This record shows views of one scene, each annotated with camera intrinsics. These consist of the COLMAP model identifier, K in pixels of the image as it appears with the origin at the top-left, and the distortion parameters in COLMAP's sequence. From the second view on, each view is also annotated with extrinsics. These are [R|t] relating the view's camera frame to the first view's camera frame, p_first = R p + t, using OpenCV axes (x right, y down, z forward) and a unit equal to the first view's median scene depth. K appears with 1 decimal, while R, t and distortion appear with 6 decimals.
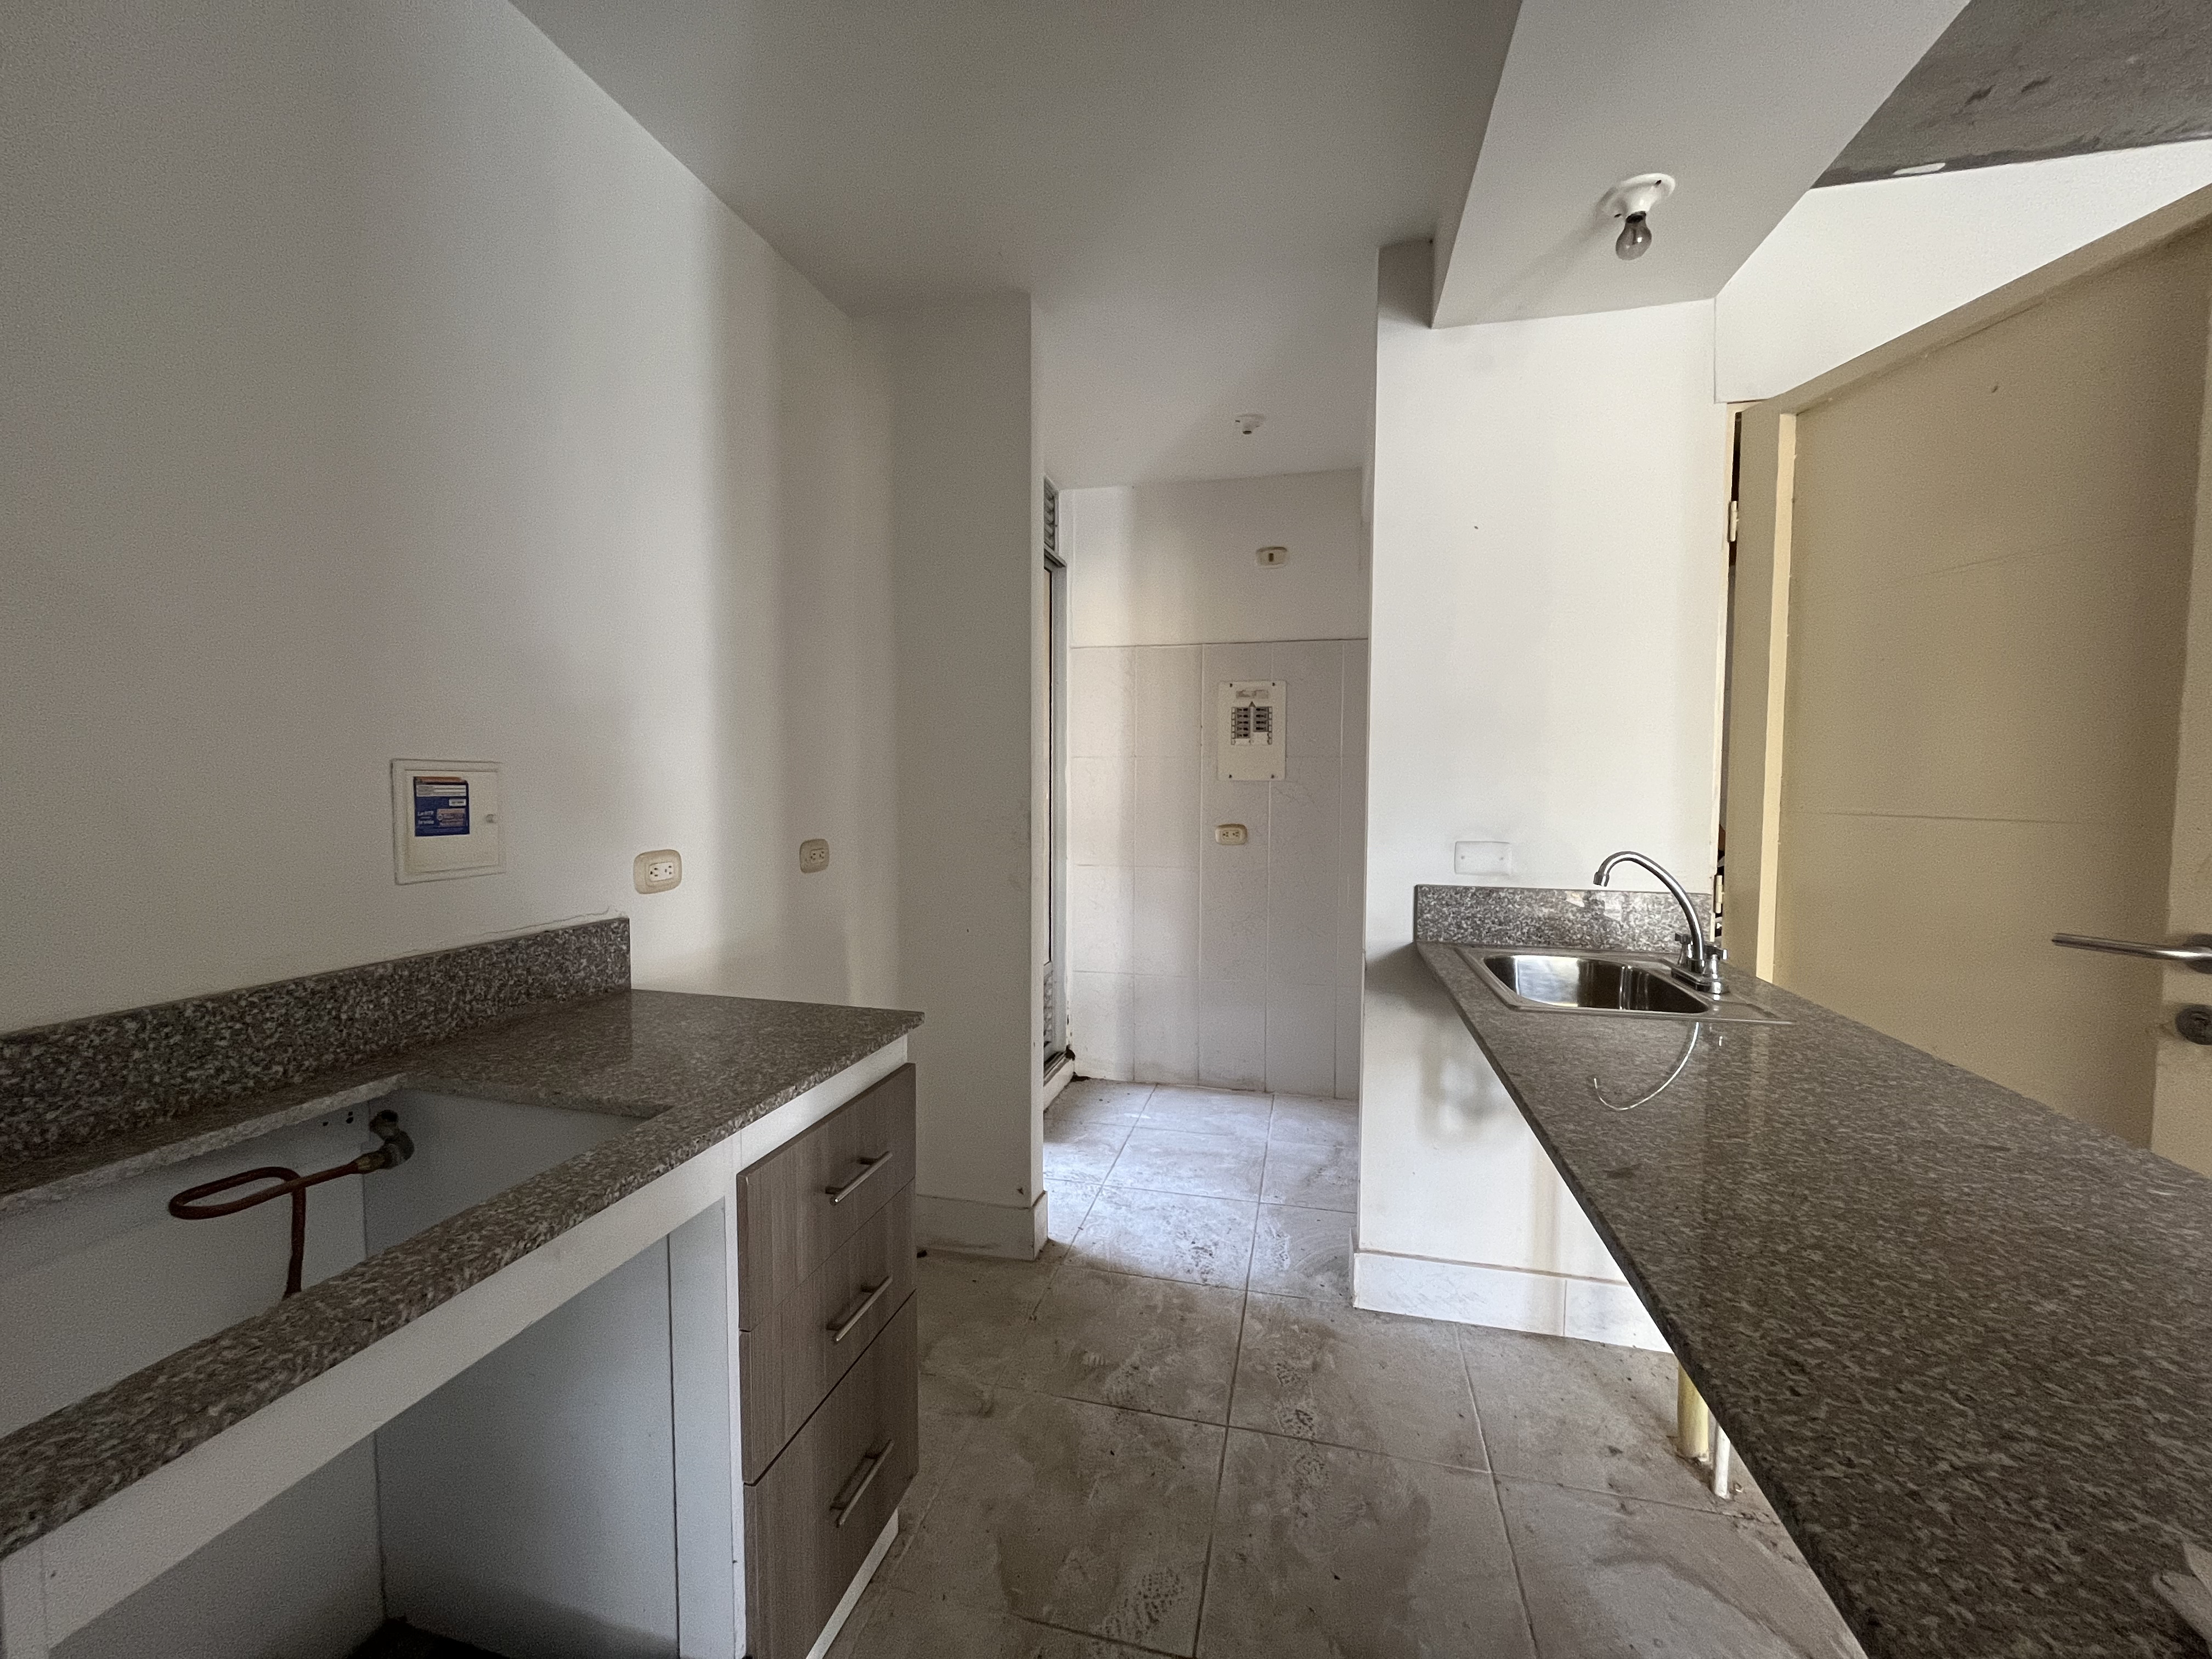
lens RADIAL K [[897.8, 0, 1094.7], [0, 897.8, 826.5], [0, 0, 1]] dist [-0.006245, 0.000108]
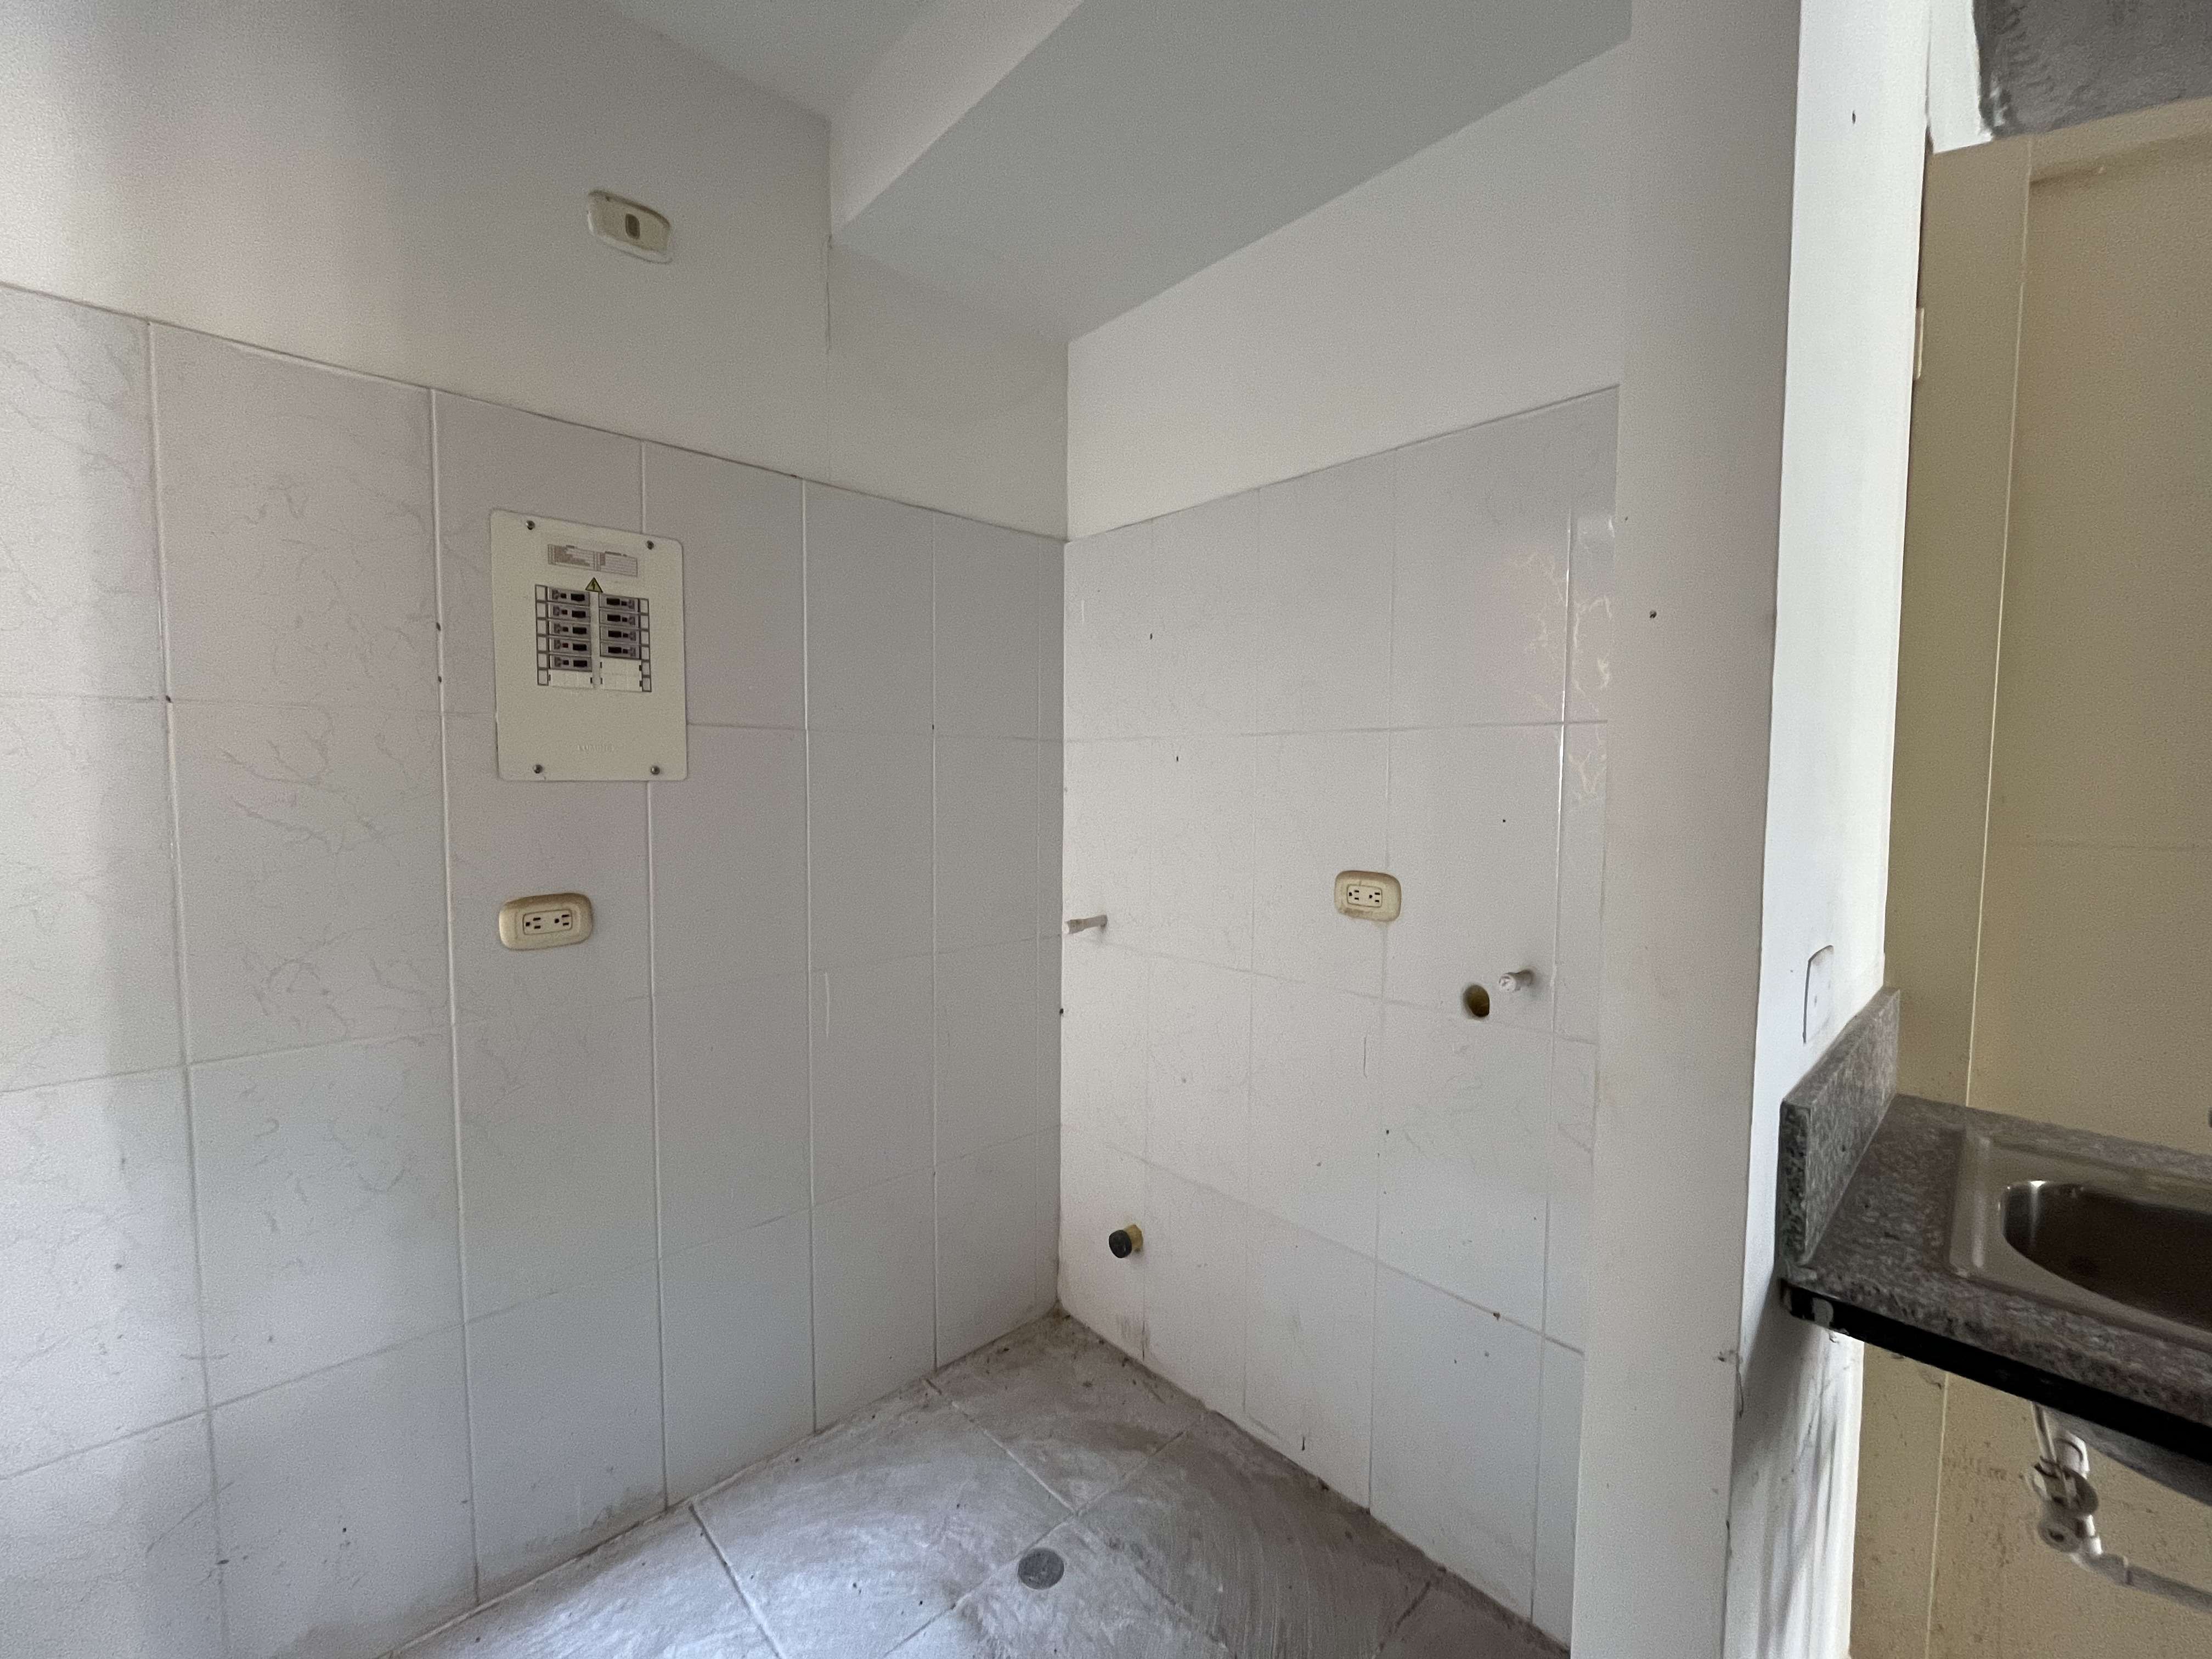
lens RADIAL K [[897.8, 0, 1095.4], [0, 897.8, 827.2], [0, 0, 1]] dist [-0.006245, 0.000108]
pose [[0.541412, -0.048074, 0.839382, -0.088986], [0.036143, 0.998772, 0.033890, -0.079715], [-0.839980, 0.011990, 0.542484, 1.336534]]
